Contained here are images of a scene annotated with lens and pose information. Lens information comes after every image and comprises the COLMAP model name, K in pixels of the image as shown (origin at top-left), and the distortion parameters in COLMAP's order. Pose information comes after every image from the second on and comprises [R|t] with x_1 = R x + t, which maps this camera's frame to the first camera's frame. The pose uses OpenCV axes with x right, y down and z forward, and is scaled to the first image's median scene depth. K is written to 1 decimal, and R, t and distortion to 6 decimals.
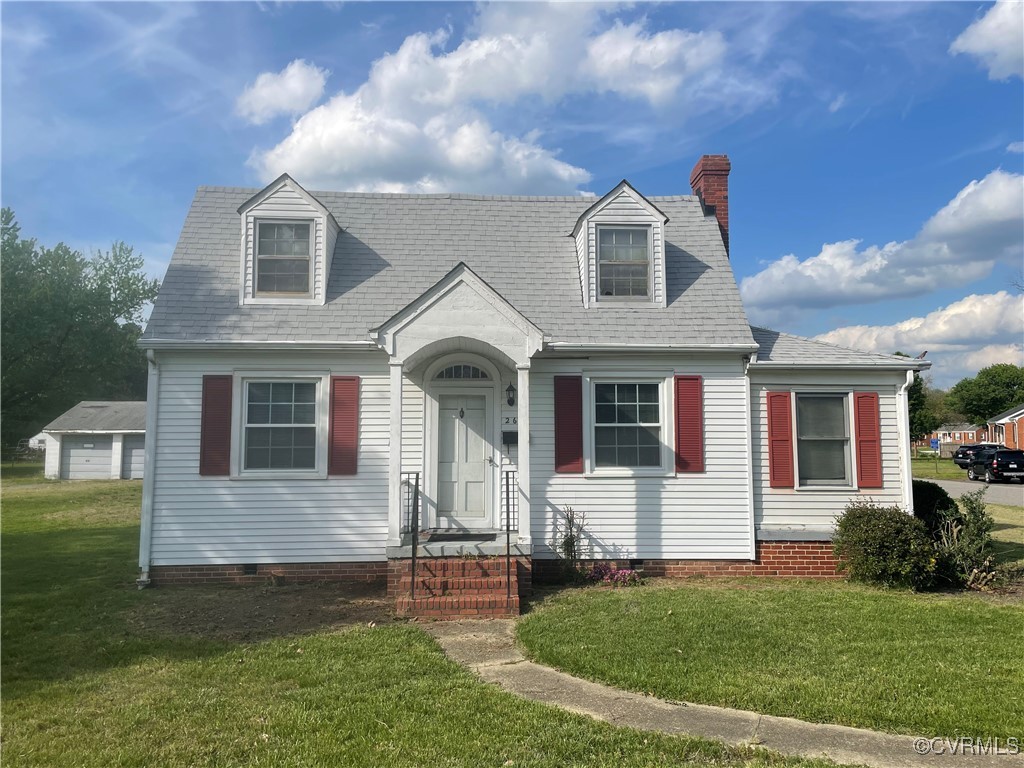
lens RADIAL K [[770.1, 0, 517.0], [0, 770.1, 388.2], [0, 0, 1]] dist [-0.002620, -0.009784]
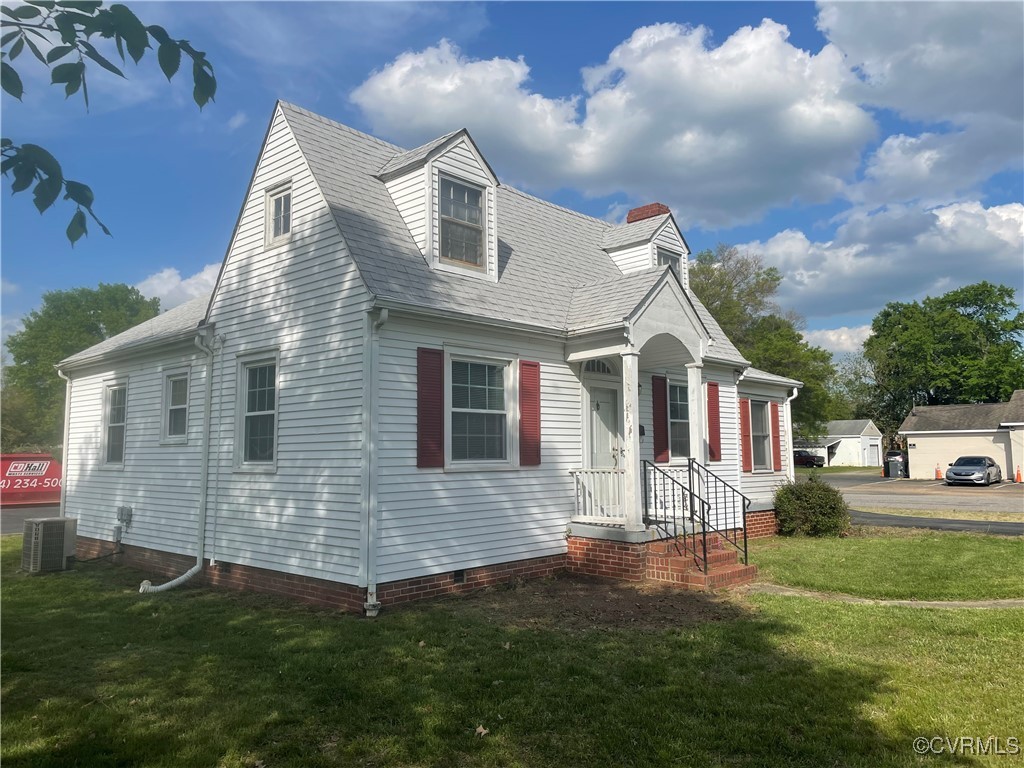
lens RADIAL K [[770.1, 0, 517.4], [0, 770.1, 377.1], [0, 0, 1]] dist [-0.002620, -0.009784]
pose [[0.732147, 0.064732, 0.678064, -0.883619], [-0.051848, 0.997882, -0.039281, 0.041880], [-0.679170, -0.006396, 0.733953, 0.315765]]
